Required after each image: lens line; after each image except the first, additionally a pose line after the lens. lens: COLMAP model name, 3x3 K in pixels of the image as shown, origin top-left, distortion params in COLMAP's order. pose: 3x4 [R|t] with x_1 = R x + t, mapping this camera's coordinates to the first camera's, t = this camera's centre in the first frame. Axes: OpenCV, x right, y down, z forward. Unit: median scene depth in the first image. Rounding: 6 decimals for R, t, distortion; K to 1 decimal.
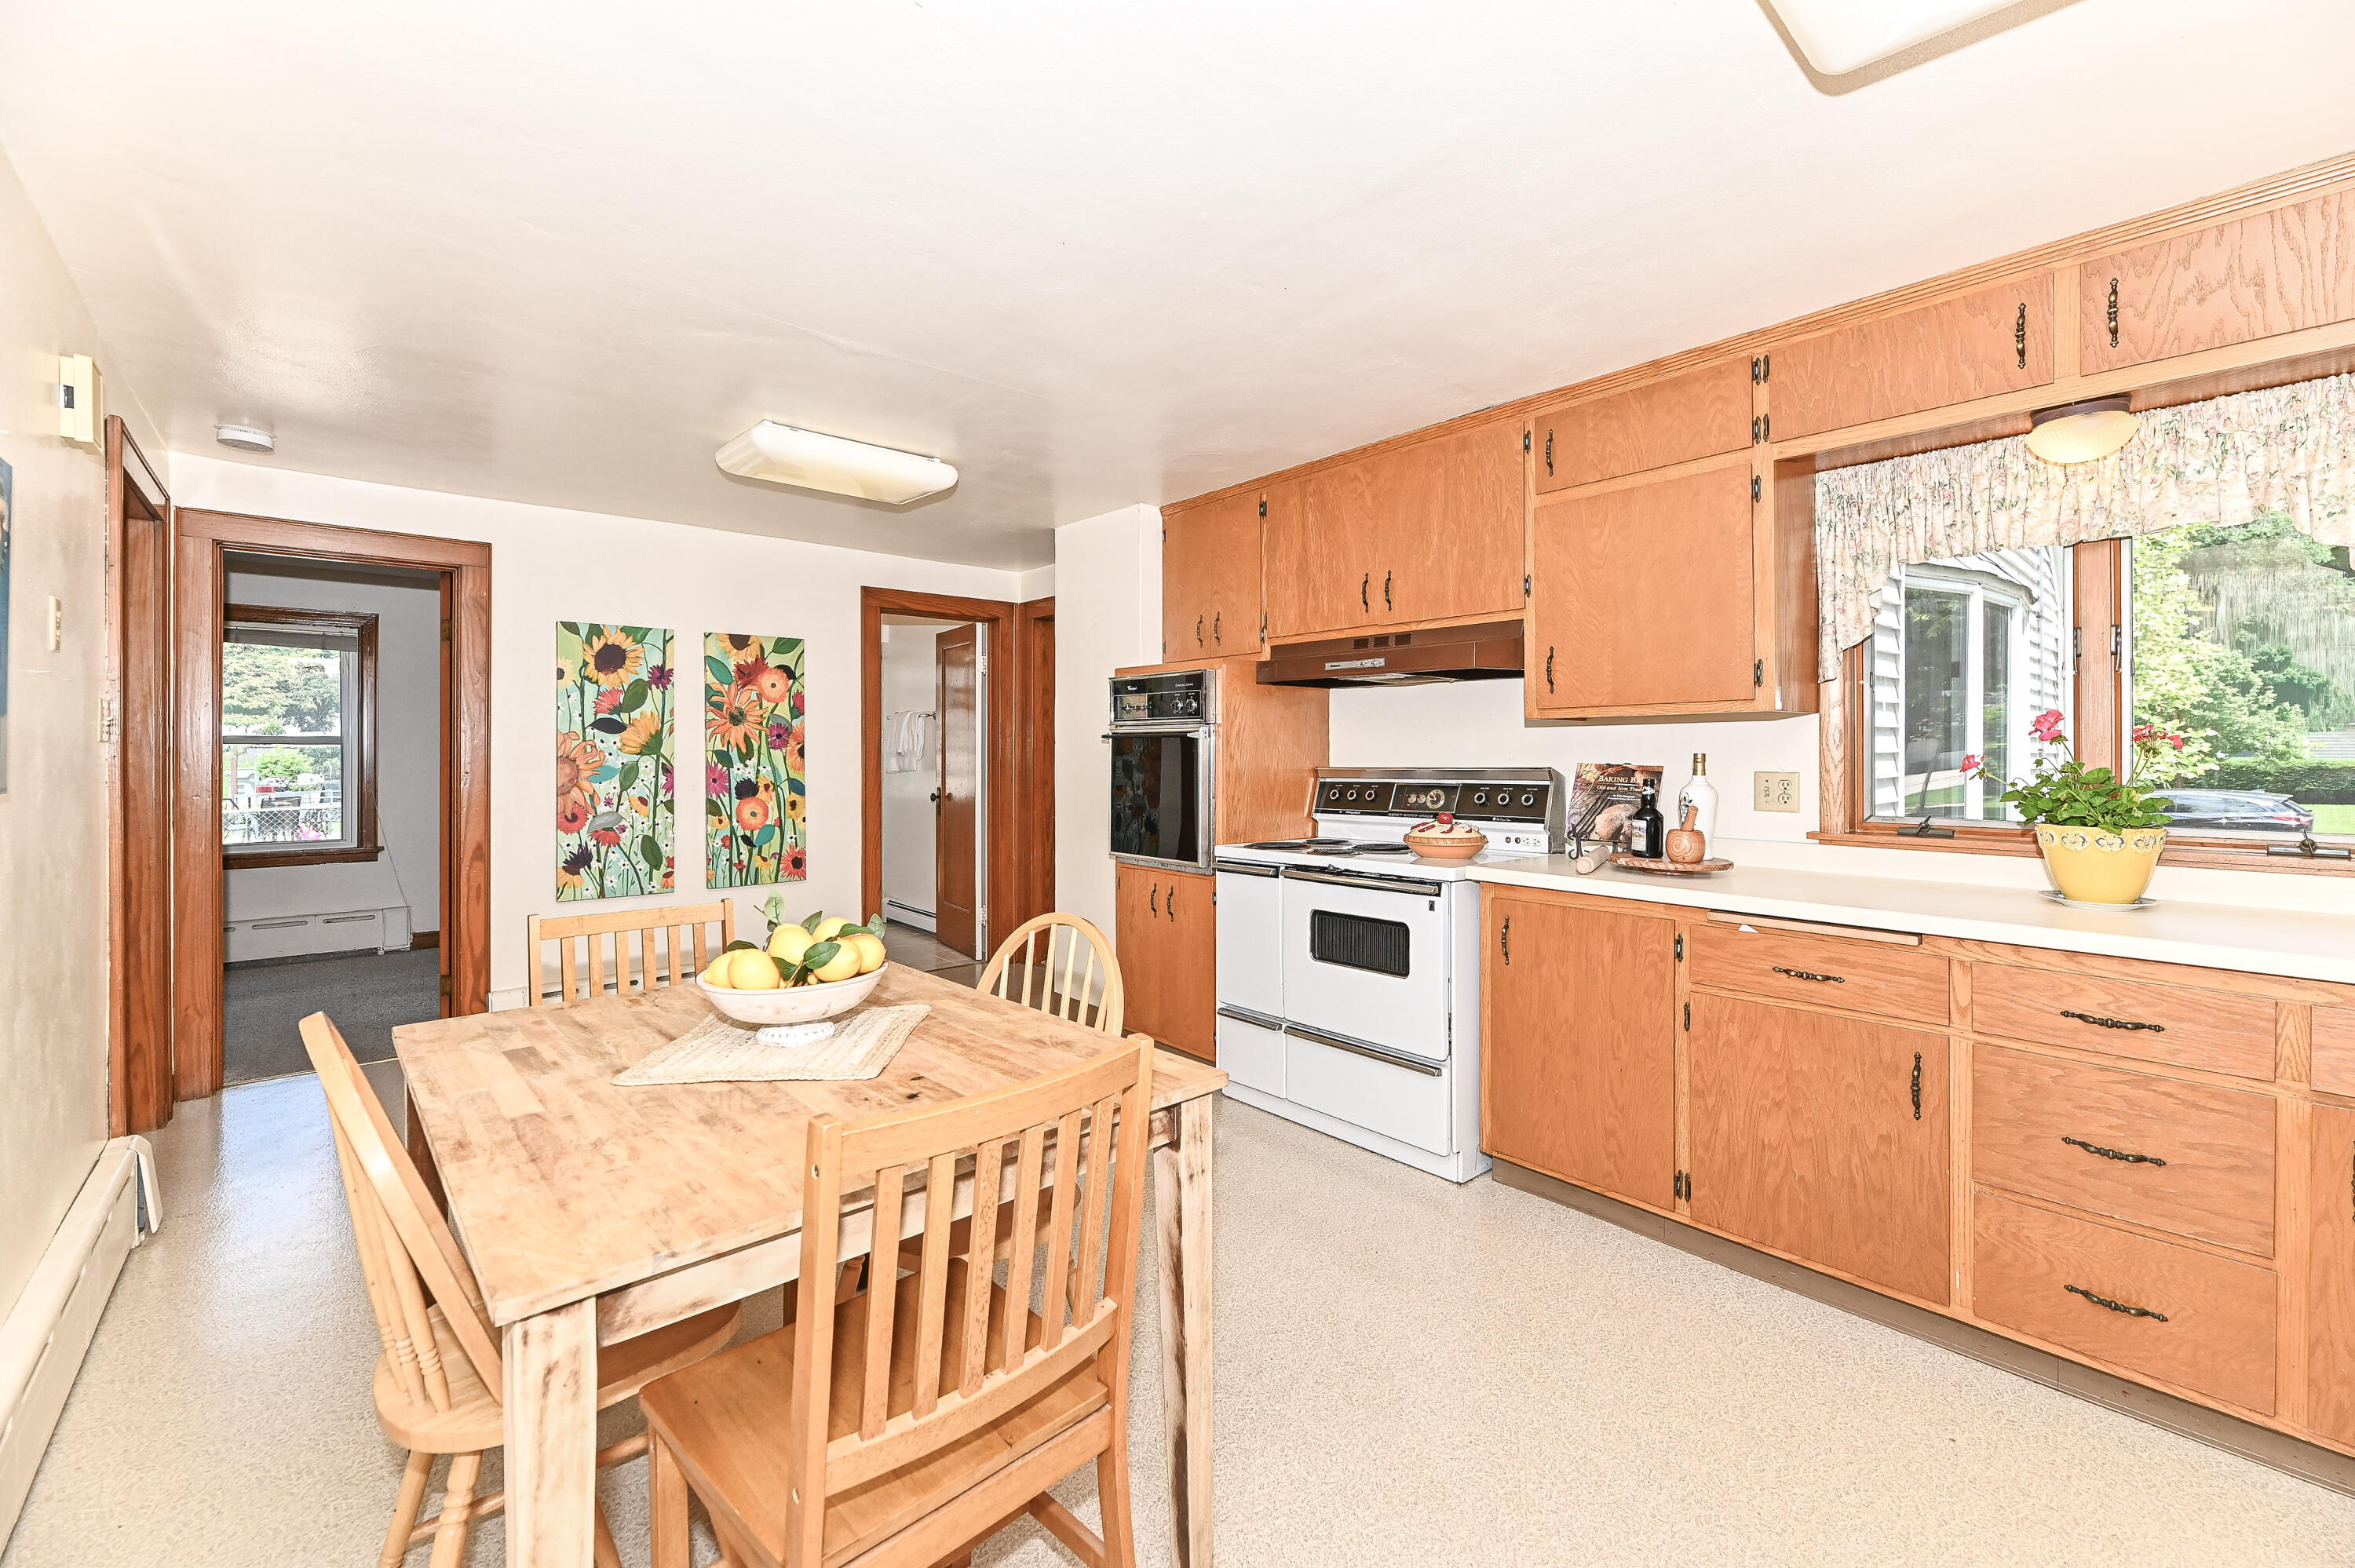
lens RADIAL K [[974.5, 0, 1174.5], [0, 974.5, 739.5], [0, 0, 1]] dist [0.000174, -0.003344]
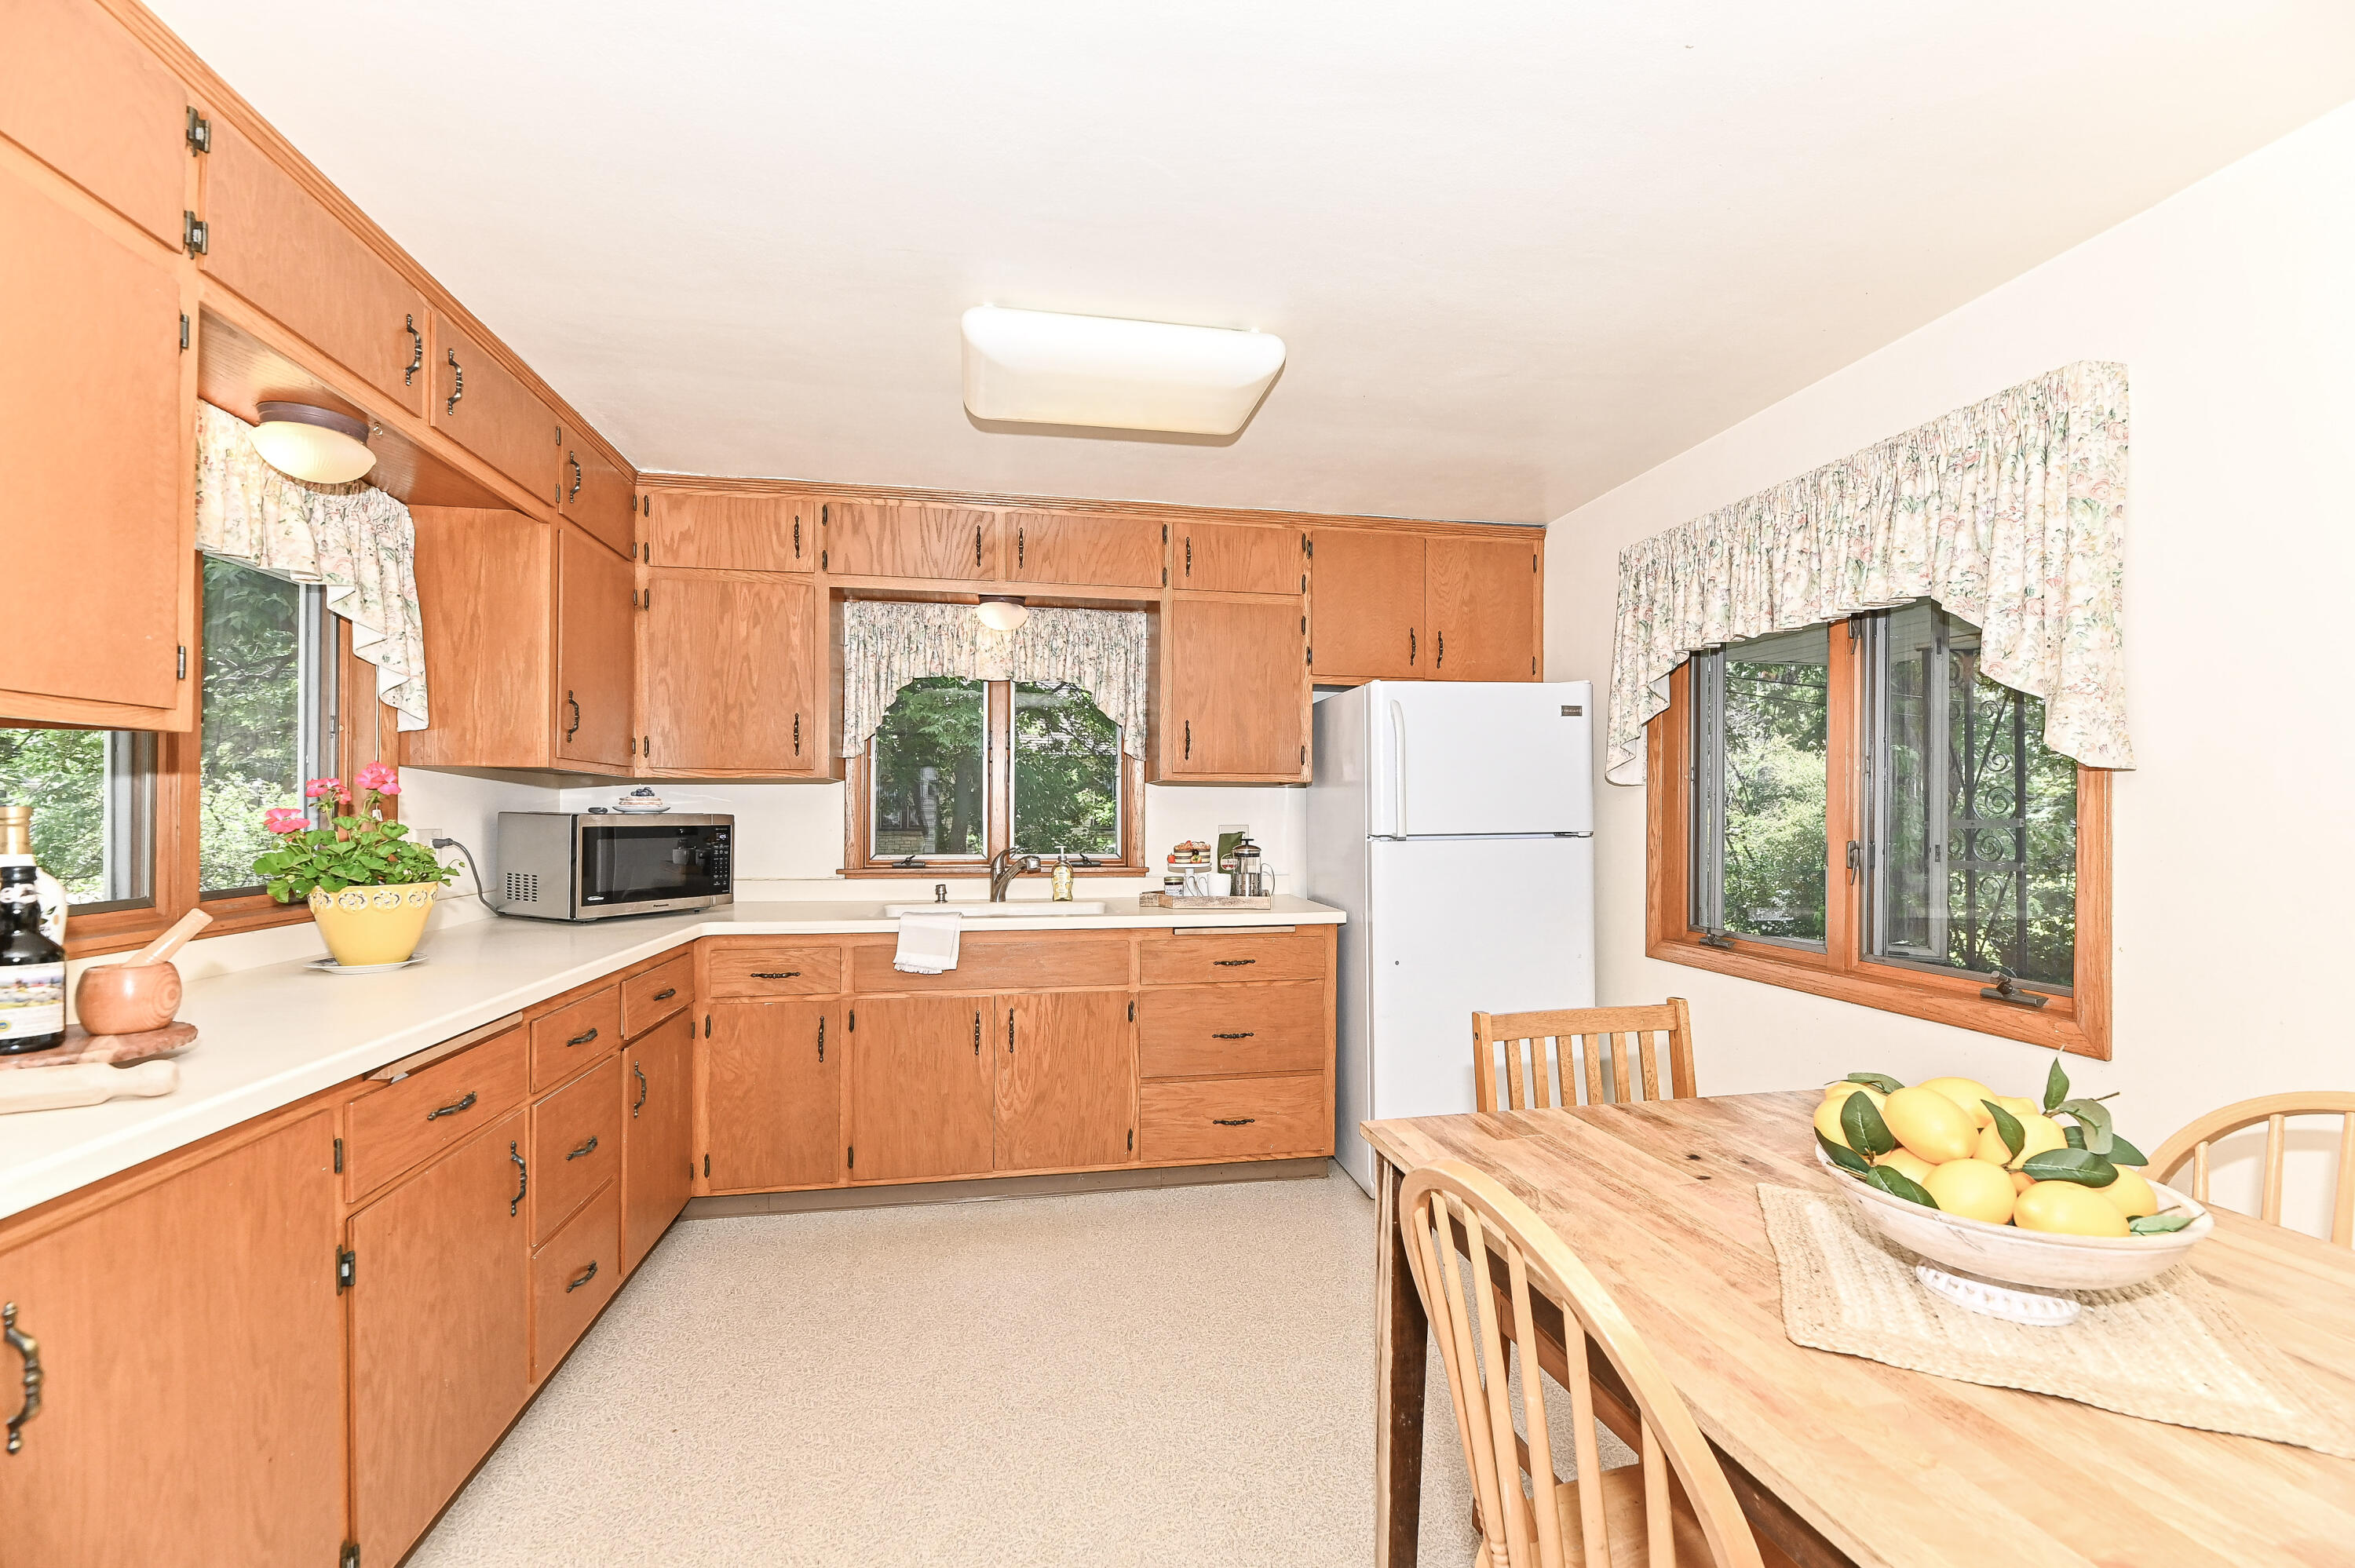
lens RADIAL K [[952.1, 0, 1176.2], [0, 952.1, 820.0], [0, 0, 1]] dist [0.000032, -0.000095]
pose [[-0.864205, -0.004911, 0.503115, -0.153986], [-0.006757, 0.999975, -0.001845, 0.016185], [-0.503094, -0.004994, -0.864217, 1.078447]]
